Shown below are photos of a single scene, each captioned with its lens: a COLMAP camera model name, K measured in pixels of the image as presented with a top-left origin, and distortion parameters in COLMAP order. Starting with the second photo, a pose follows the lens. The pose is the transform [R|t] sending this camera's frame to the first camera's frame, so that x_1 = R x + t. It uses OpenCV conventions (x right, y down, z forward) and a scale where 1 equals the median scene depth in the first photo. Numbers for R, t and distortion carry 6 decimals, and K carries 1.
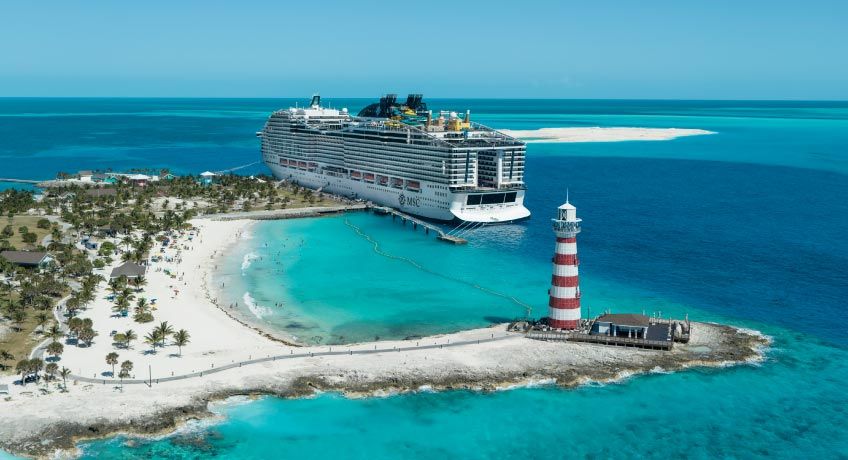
lens RADIAL K [[877.7, 0, 424.0], [0, 877.7, 230.0], [0, 0, 1]] dist [0.010860, 0.007094]
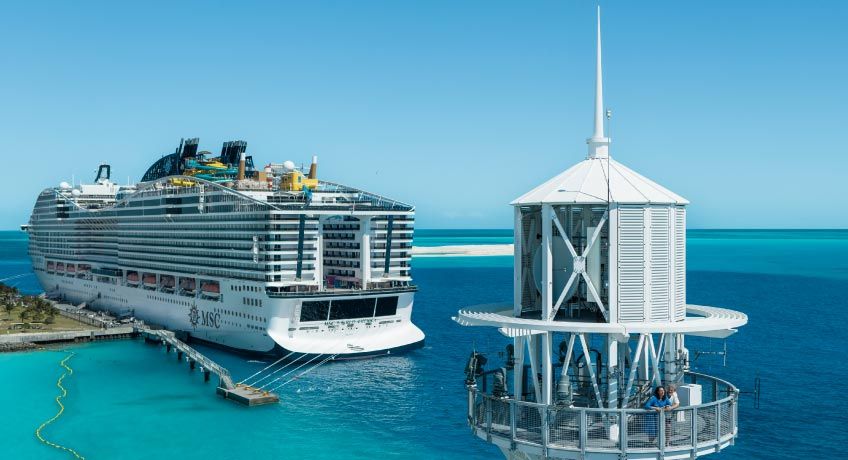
lens RADIAL K [[877.7, 0, 424.0], [0, 877.7, 230.0], [0, 0, 1]] dist [0.010860, 0.007094]
pose [[0.995050, -0.006017, 0.099192, 0.068376], [0.020726, 0.988780, -0.147932, -0.003676], [-0.097189, 0.149256, 0.984011, 0.465827]]
